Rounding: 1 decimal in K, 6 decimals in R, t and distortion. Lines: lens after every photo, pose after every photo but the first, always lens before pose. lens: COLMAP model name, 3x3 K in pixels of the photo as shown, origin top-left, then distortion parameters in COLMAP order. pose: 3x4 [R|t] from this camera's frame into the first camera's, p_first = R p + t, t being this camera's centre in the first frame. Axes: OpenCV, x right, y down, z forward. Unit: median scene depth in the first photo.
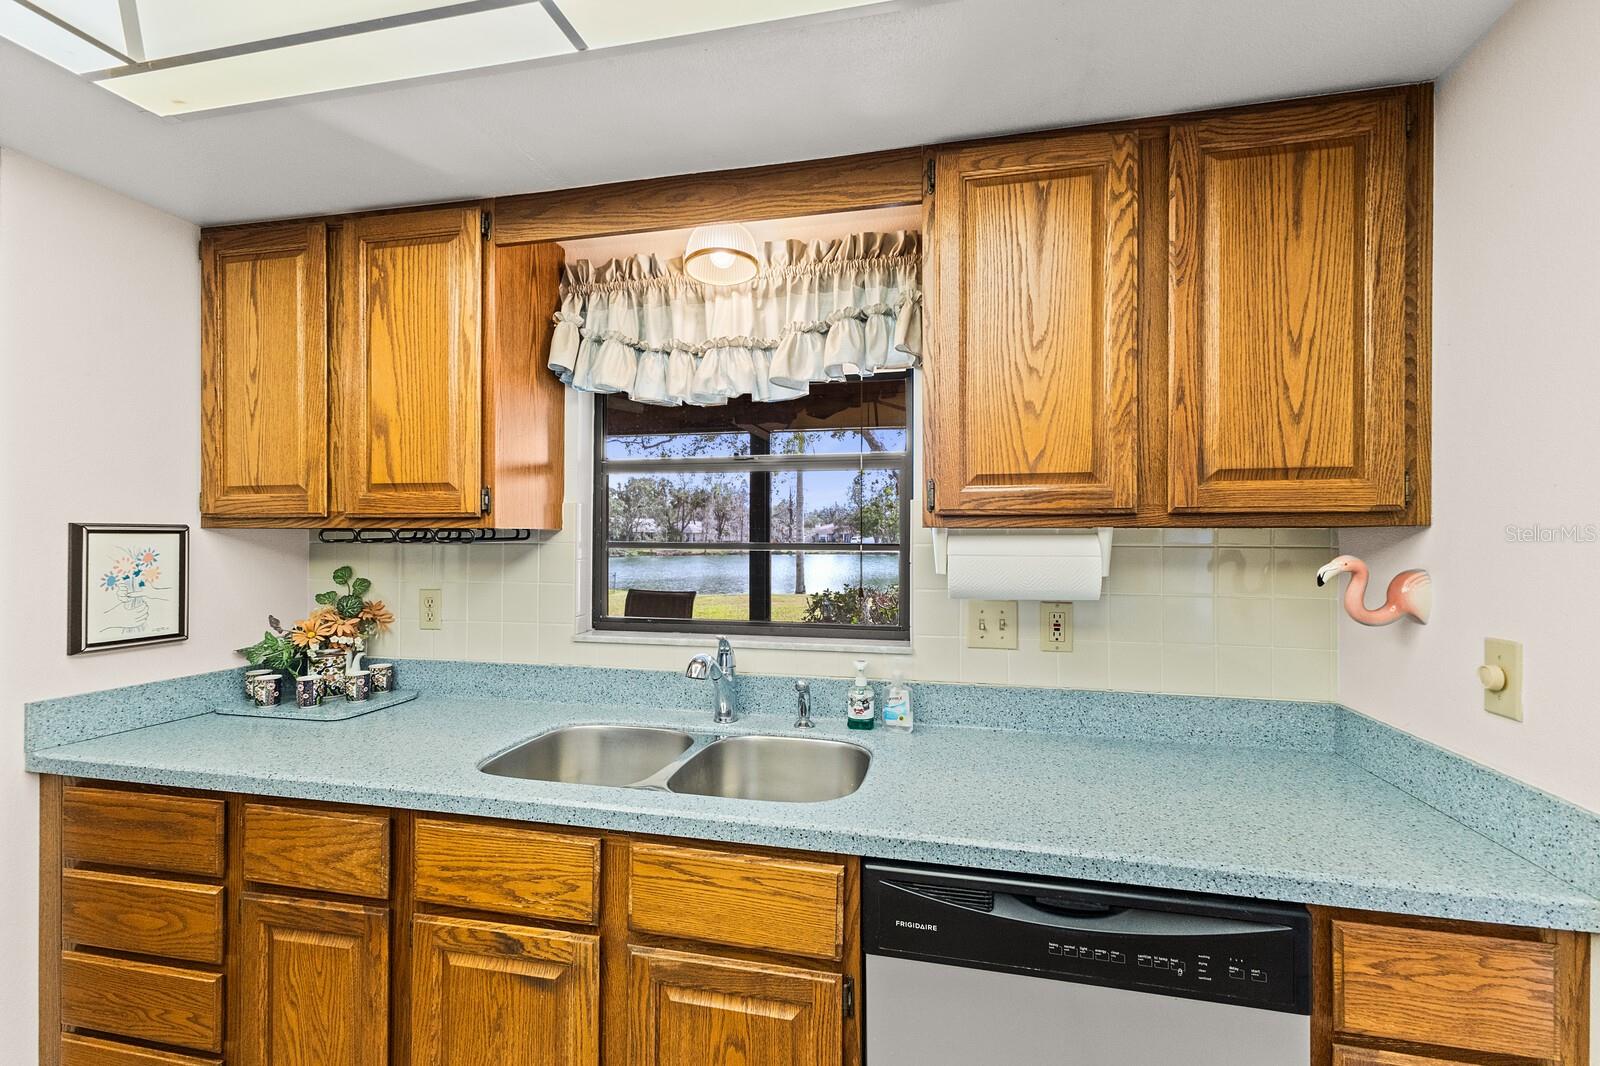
lens RADIAL K [[707.2, 0, 825.2], [0, 707.2, 538.9], [0, 0, 1]] dist [-0.002164, 0.000449]
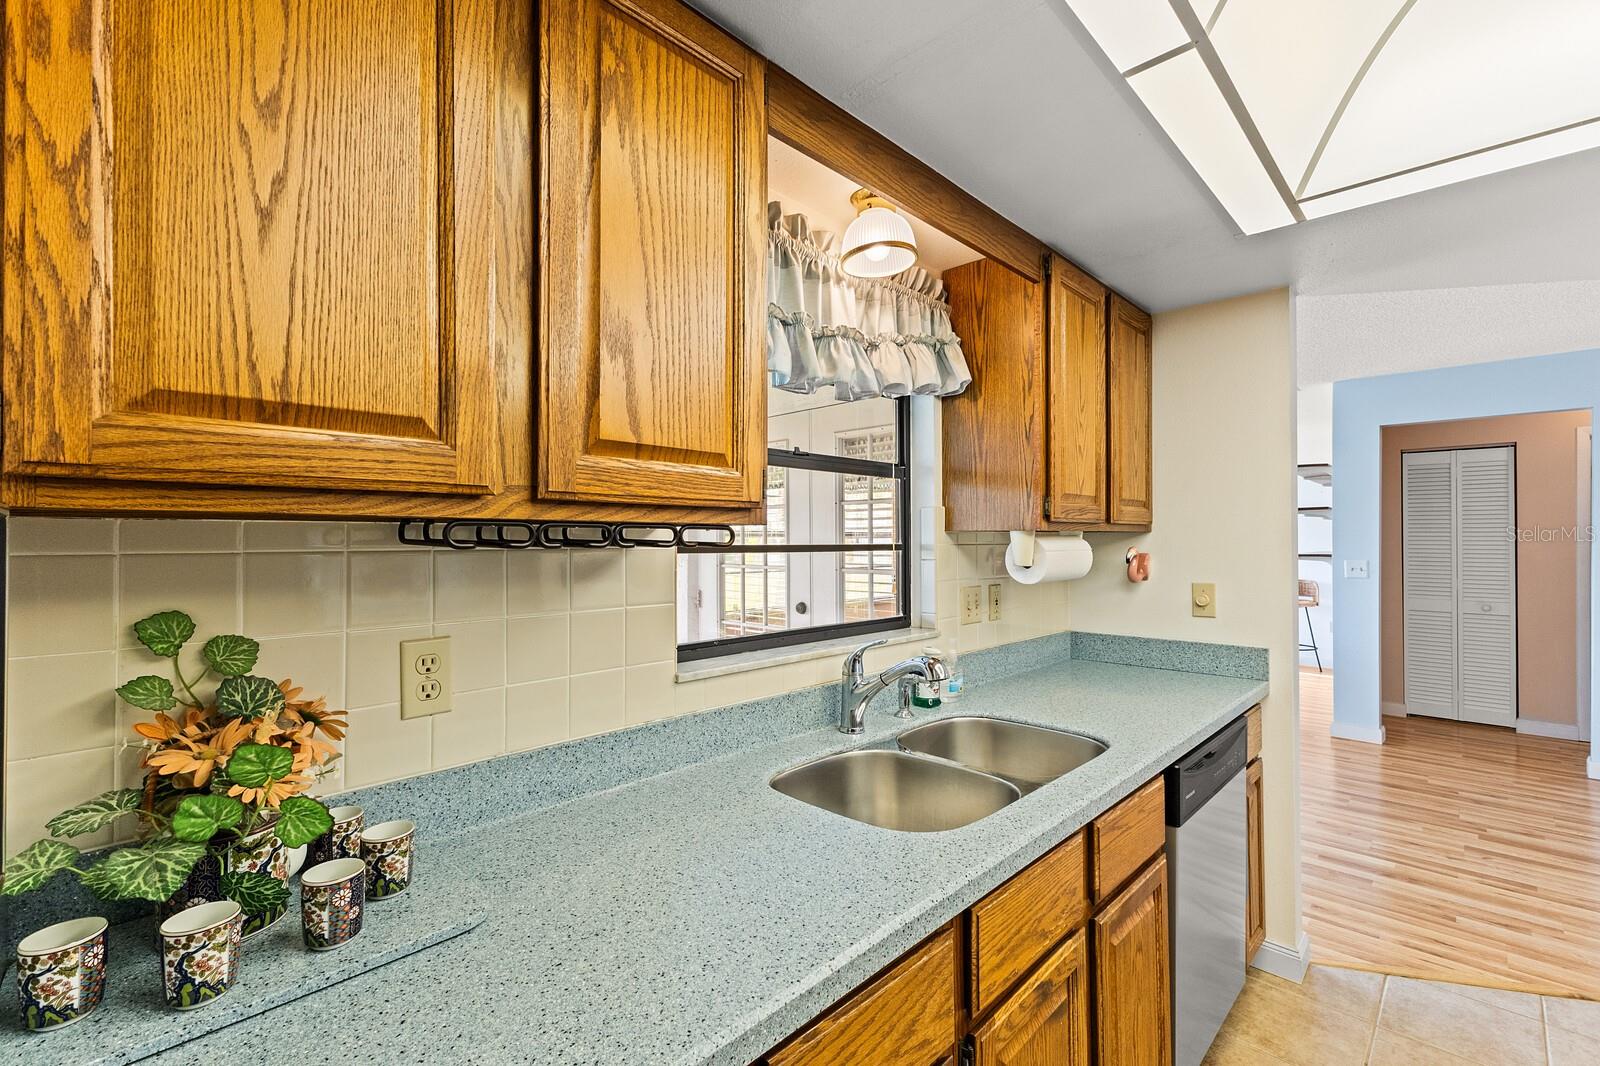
lens RADIAL K [[708.7, 0, 800.0], [0, 708.7, 533.0], [0, 0, 1]] dist [0.002272, 0.000006]
pose [[0.519541, 0.003431, 0.854439, -0.985756], [0.003108, 0.999978, -0.005905, -0.002585], [-0.854440, 0.005724, 0.519518, 0.564523]]
